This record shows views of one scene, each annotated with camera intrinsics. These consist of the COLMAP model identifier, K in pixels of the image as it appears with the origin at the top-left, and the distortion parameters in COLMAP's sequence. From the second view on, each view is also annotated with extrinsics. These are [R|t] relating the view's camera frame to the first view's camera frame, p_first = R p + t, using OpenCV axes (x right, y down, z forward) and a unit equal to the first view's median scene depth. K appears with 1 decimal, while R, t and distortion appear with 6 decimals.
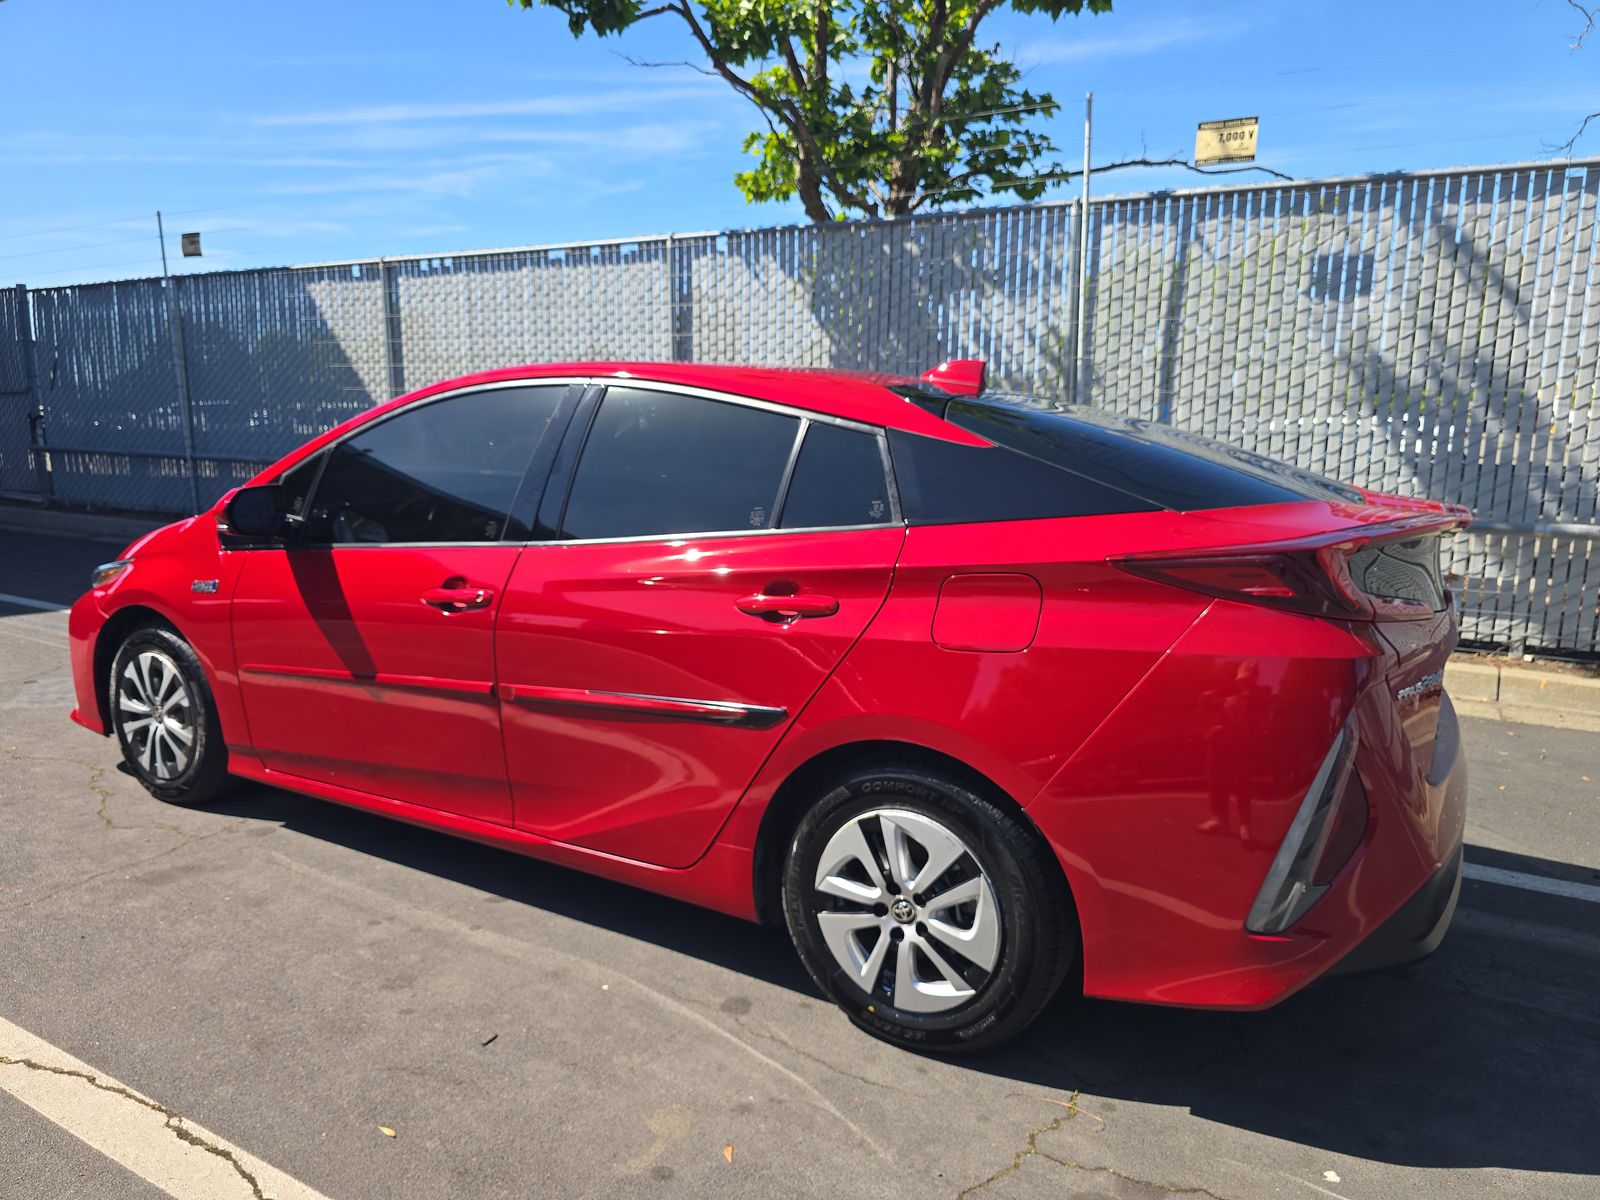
lens RADIAL K [[1081.4, 0, 795.8], [0, 1081.4, 600.2], [0, 0, 1]] dist [0.008260, -0.013395]
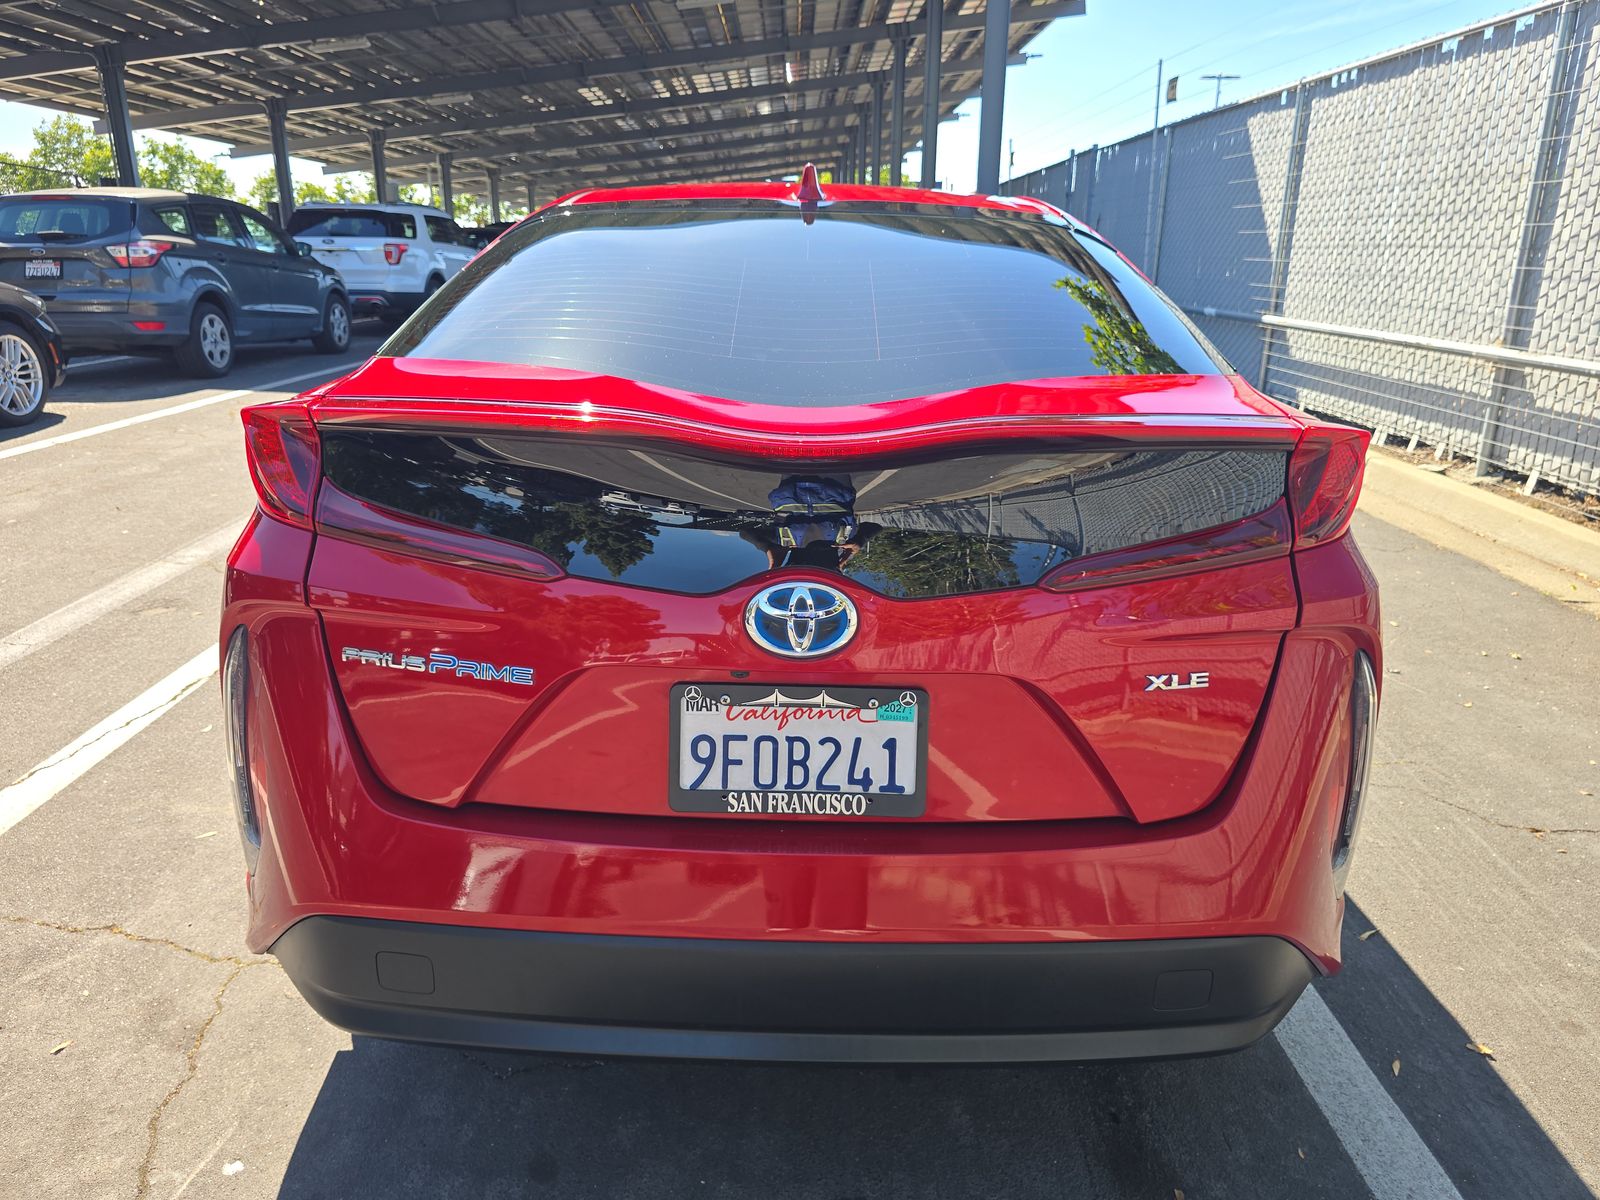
lens RADIAL K [[1081.4, 0, 798.1], [0, 1081.4, 596.5], [0, 0, 1]] dist [0.008260, -0.013395]
pose [[0.500709, 0.255776, -0.826964, 0.415833], [-0.152134, 0.966480, 0.206815, -0.040059], [0.852142, 0.022255, 0.522837, 0.301040]]
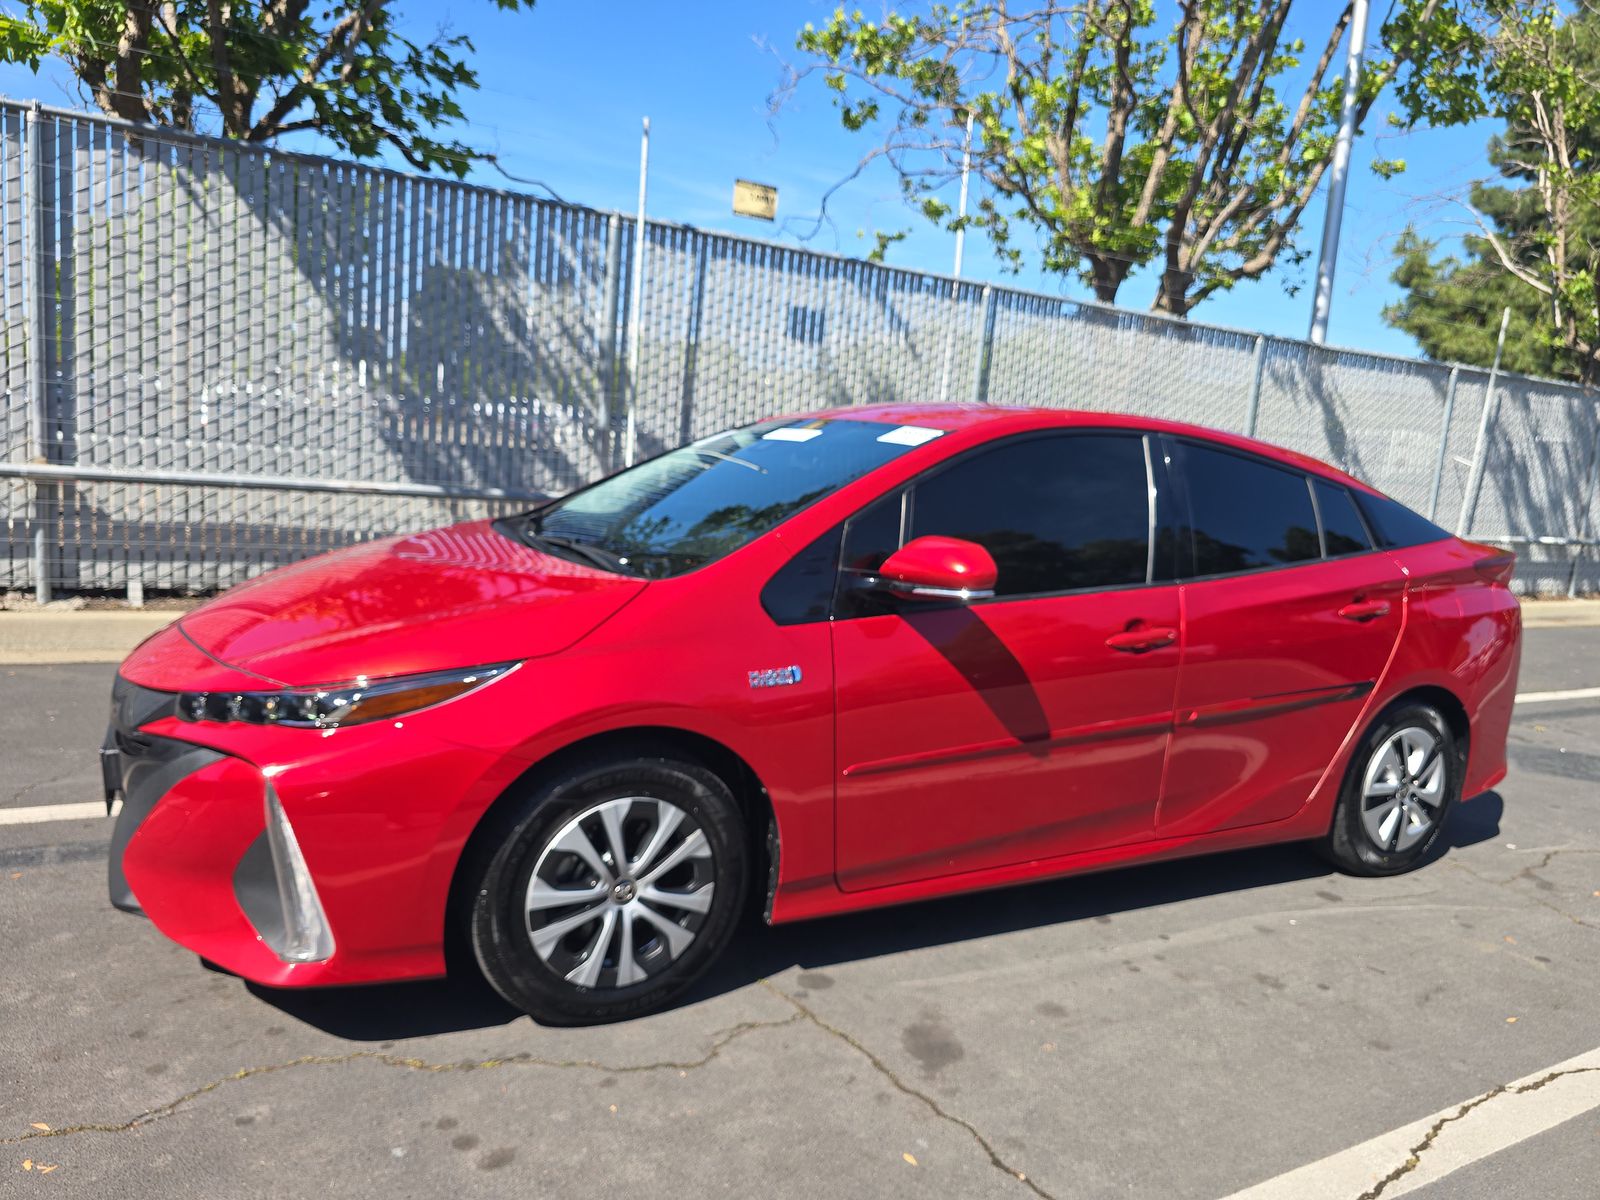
lens RADIAL K [[1081.4, 0, 802.5], [0, 1081.4, 600.3], [0, 0, 1]] dist [0.008260, -0.013395]
pose [[0.516166, -0.093420, 0.851379, -0.632807], [0.064087, 0.995460, 0.070375, -0.062857], [-0.854088, 0.018237, 0.519809, 0.336702]]
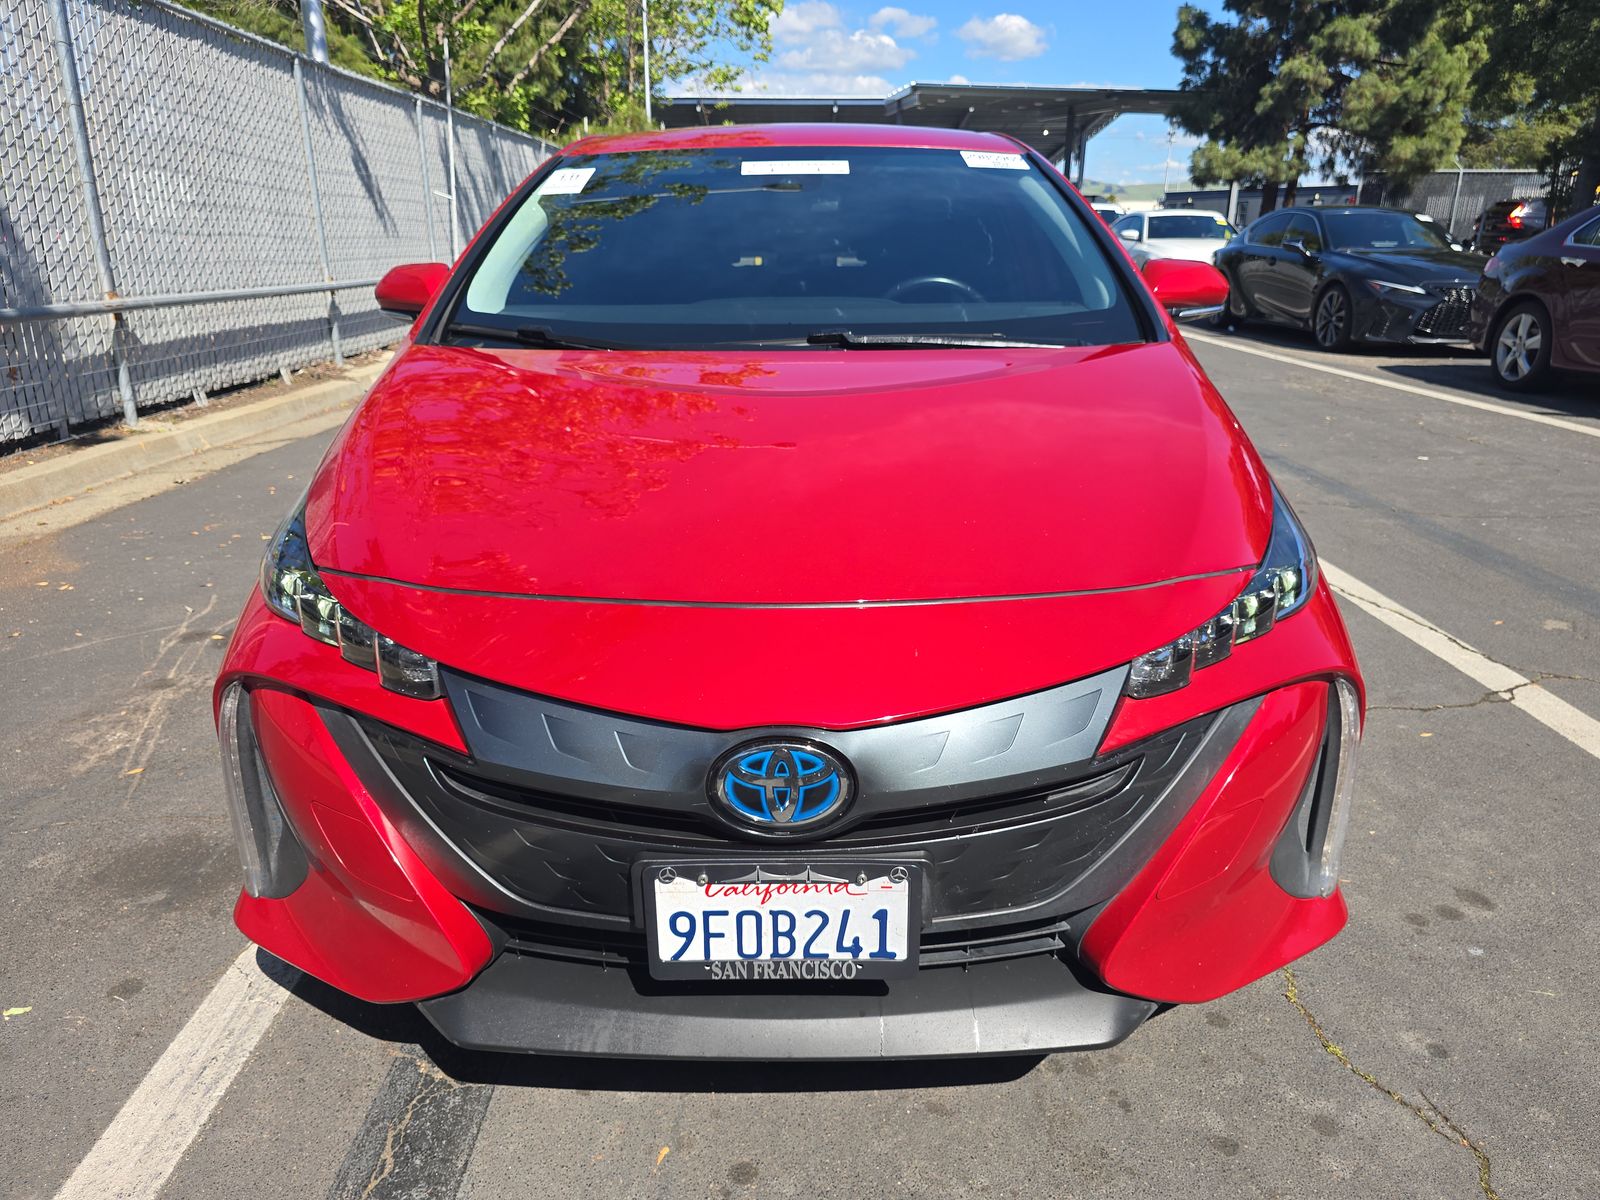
lens RADIAL K [[1081.4, 0, 796.9], [0, 1081.4, 608.3], [0, 0, 1]] dist [0.008260, -0.013395]
pose [[-0.490685, -0.286426, 0.822915, -0.566863], [0.138196, 0.906891, 0.398058, -0.117024], [-0.860308, 0.309044, -0.405415, 0.849134]]
